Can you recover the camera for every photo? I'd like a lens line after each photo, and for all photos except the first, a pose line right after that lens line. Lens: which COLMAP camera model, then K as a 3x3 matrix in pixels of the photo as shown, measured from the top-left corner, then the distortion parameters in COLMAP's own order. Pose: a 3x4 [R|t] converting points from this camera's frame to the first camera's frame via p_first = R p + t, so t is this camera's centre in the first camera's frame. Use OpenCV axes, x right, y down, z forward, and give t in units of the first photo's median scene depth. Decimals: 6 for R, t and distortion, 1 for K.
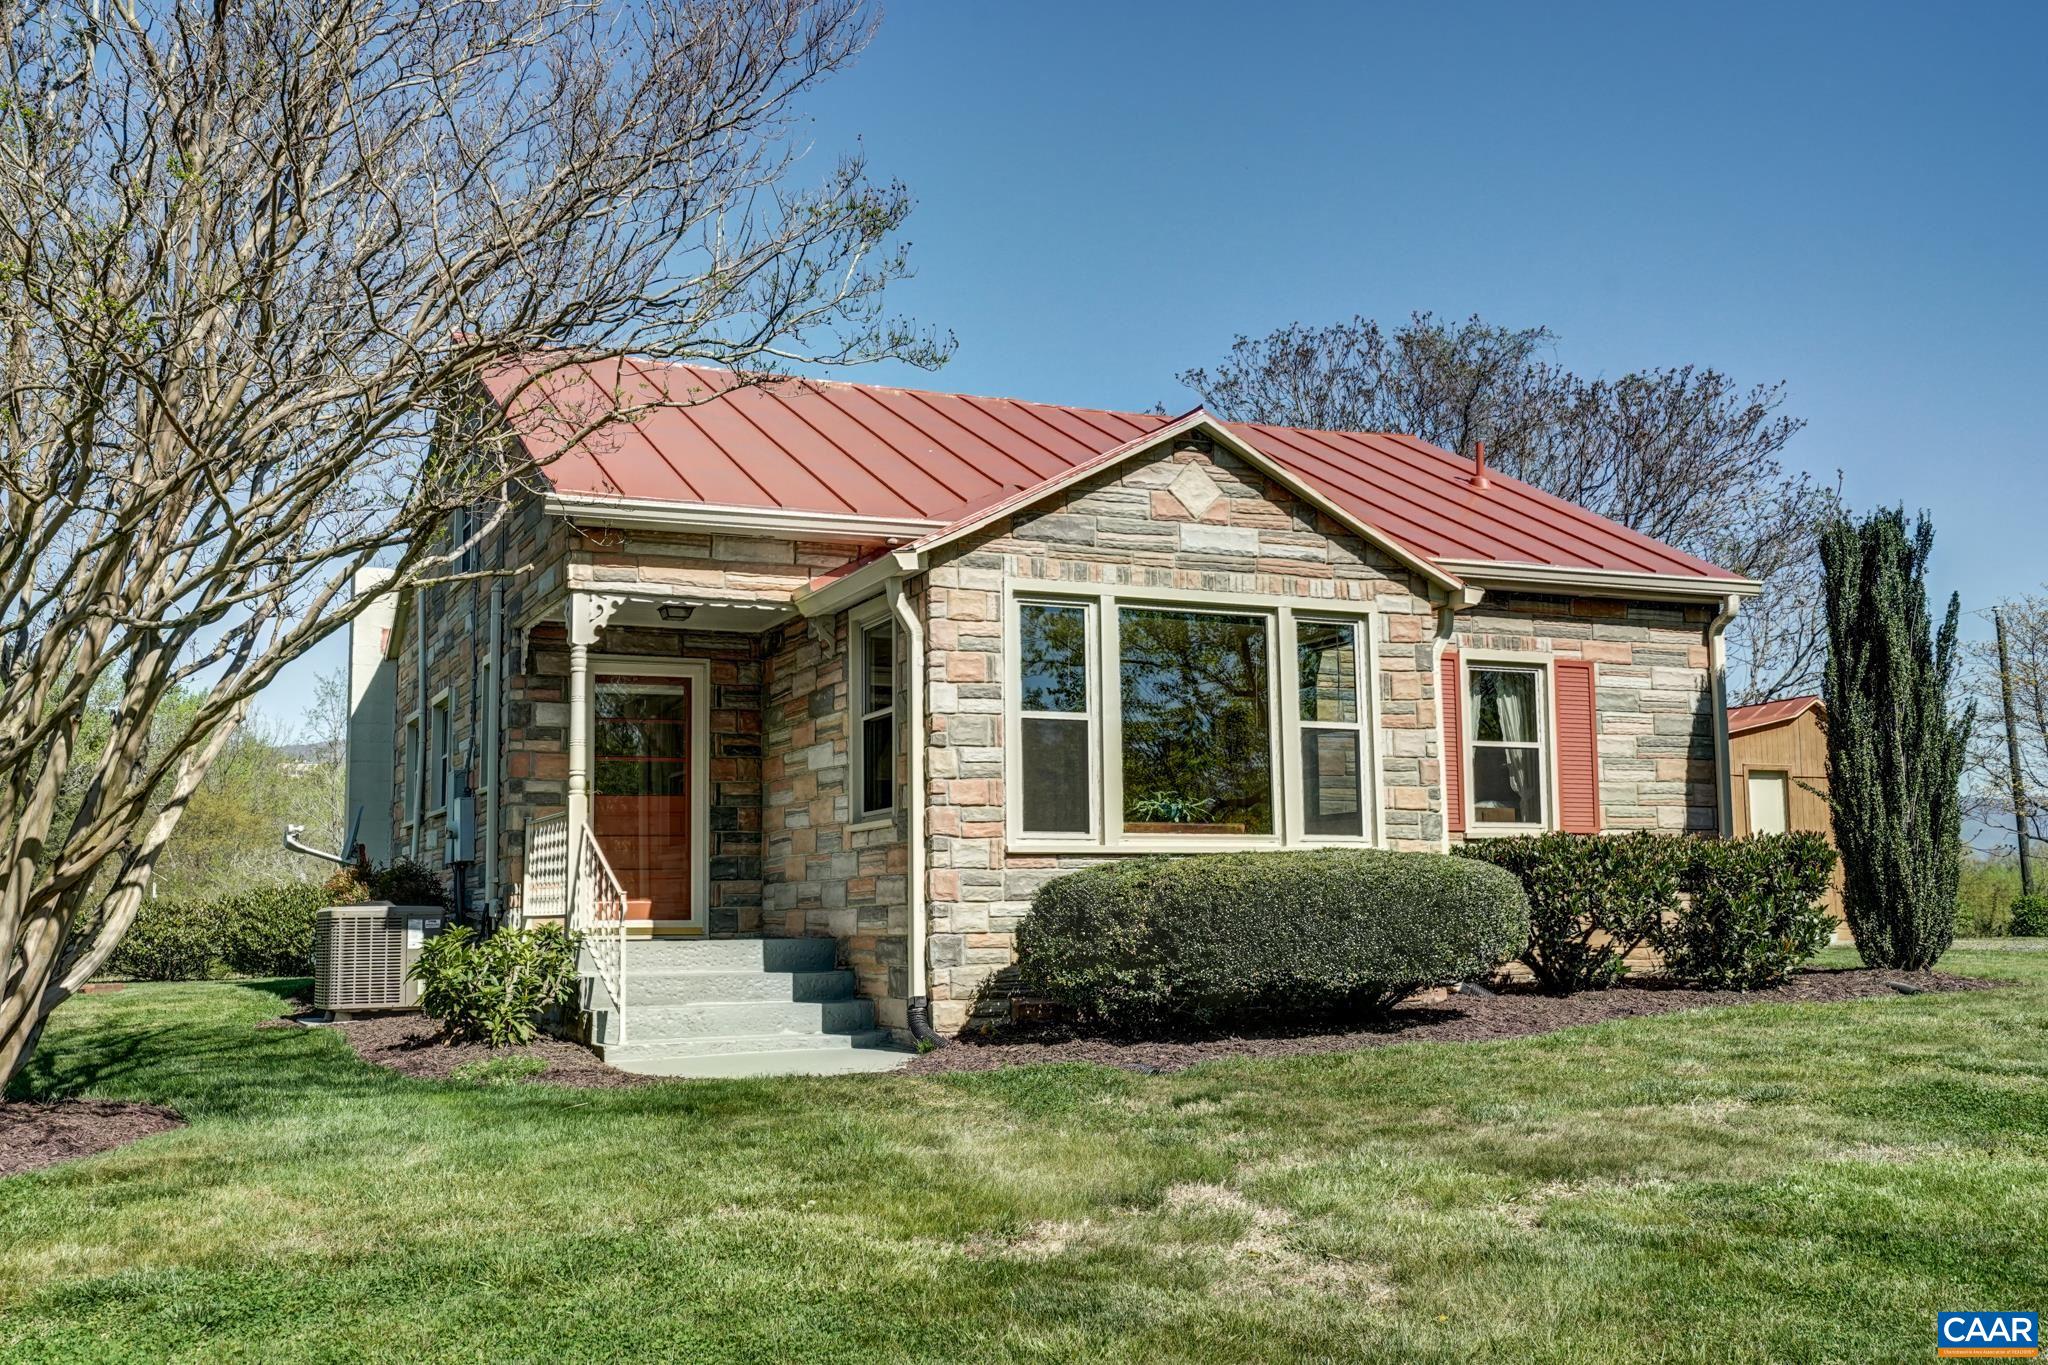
lens RADIAL K [[2037.2, 0, 1018.7], [0, 2037.2, 715.8], [0, 0, 1]] dist [0.047897, 0.015232]
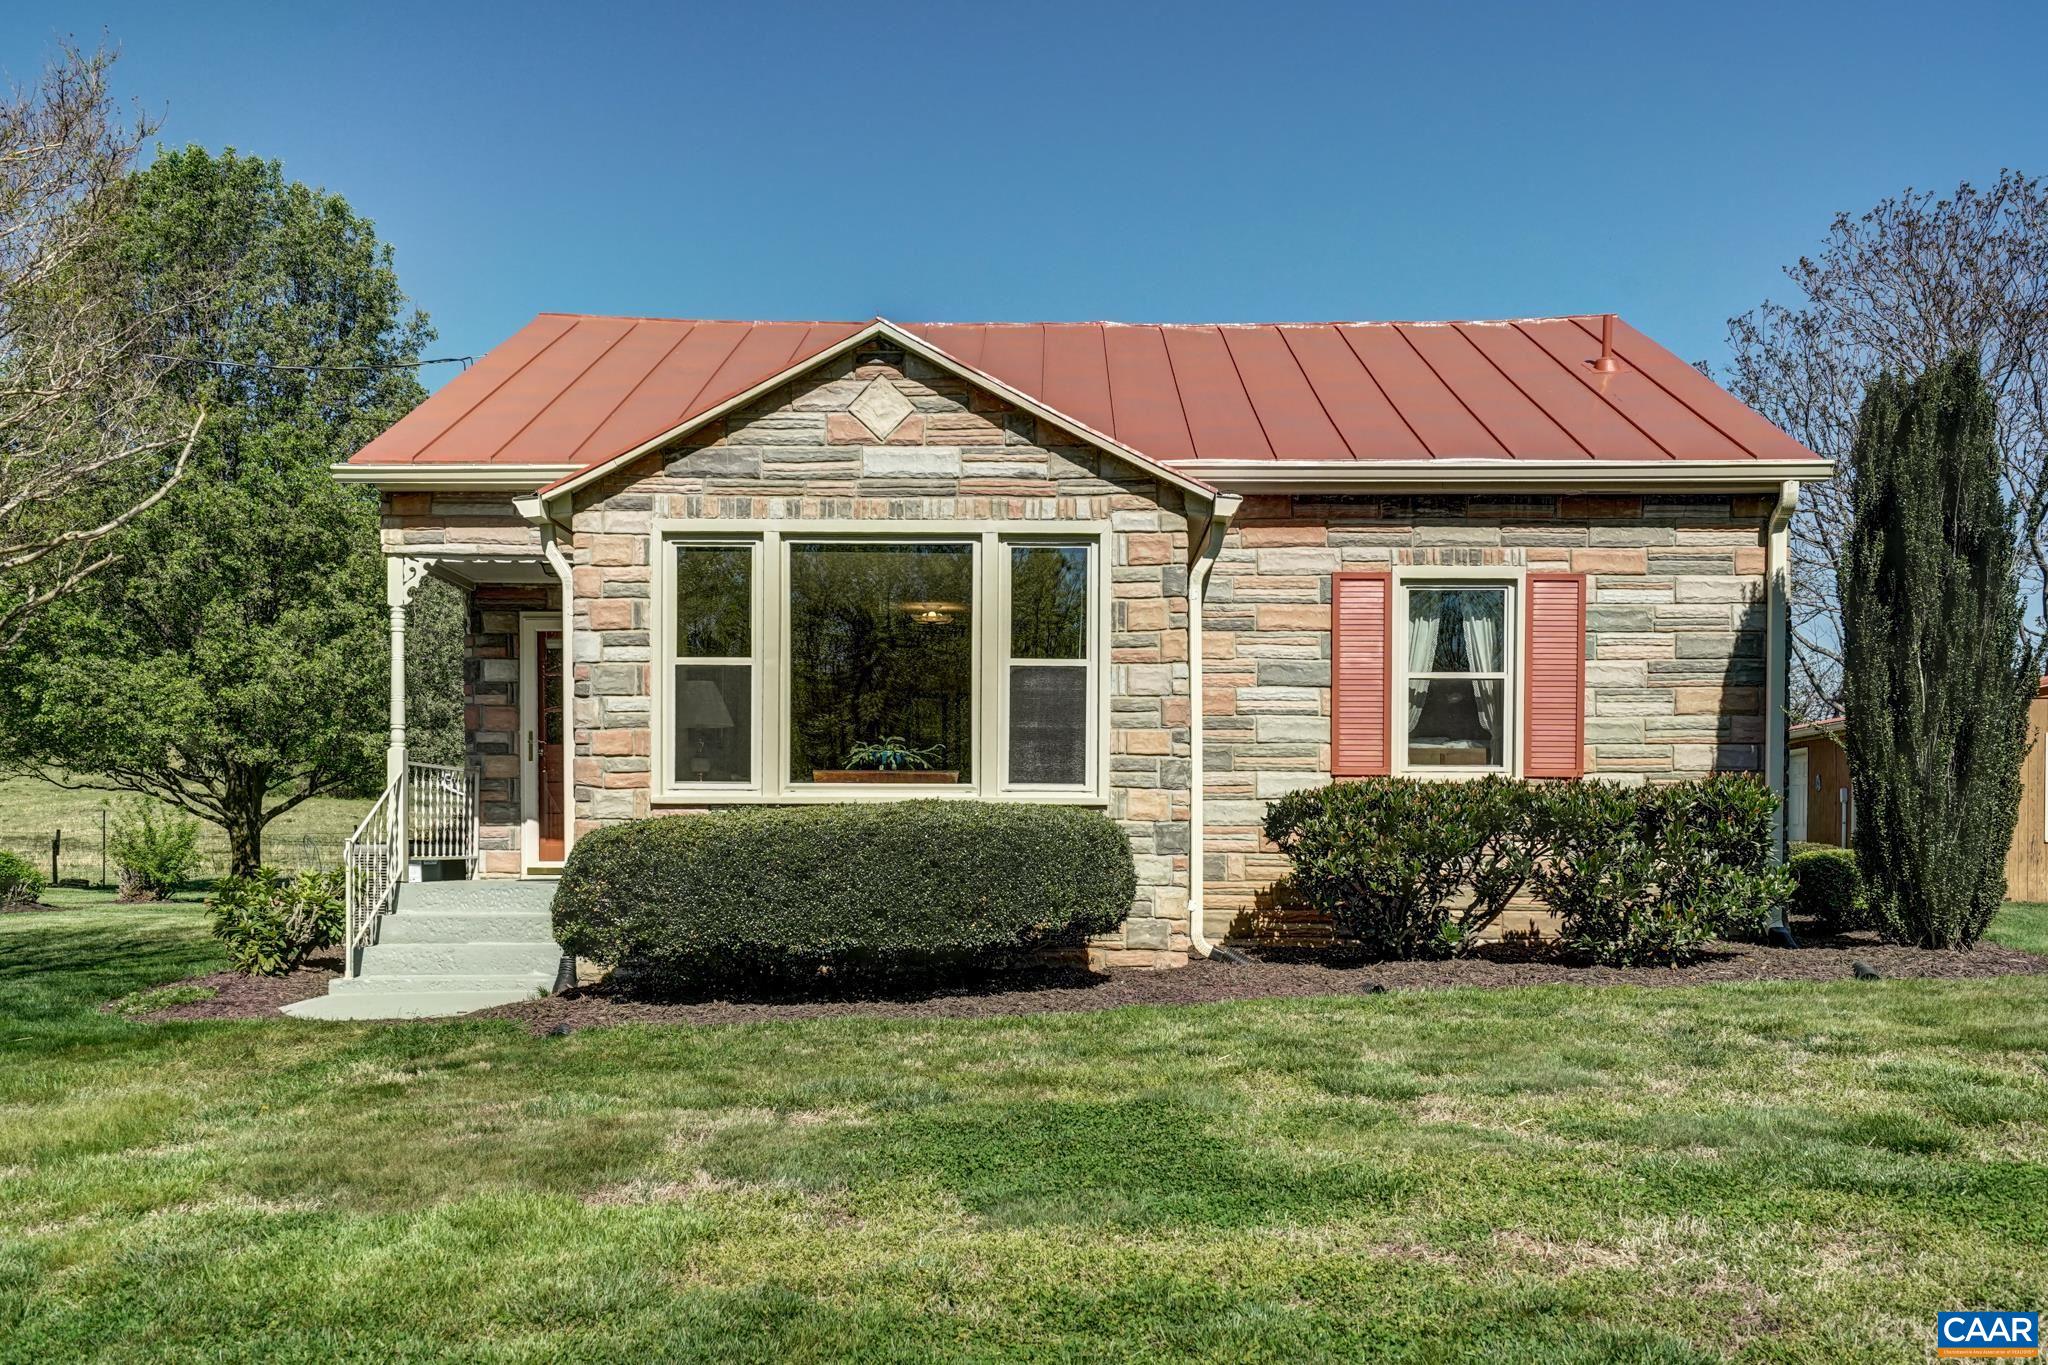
lens RADIAL K [[1869.6, 0, 1034.3], [0, 1869.6, 912.3], [0, 0, 1]] dist [0.011764, 0.003806]
pose [[0.904065, 0.029078, -0.426404, 0.454734], [0.028885, 0.991245, 0.128838, 0.006774], [0.426417, -0.128795, 0.895310, 0.216896]]
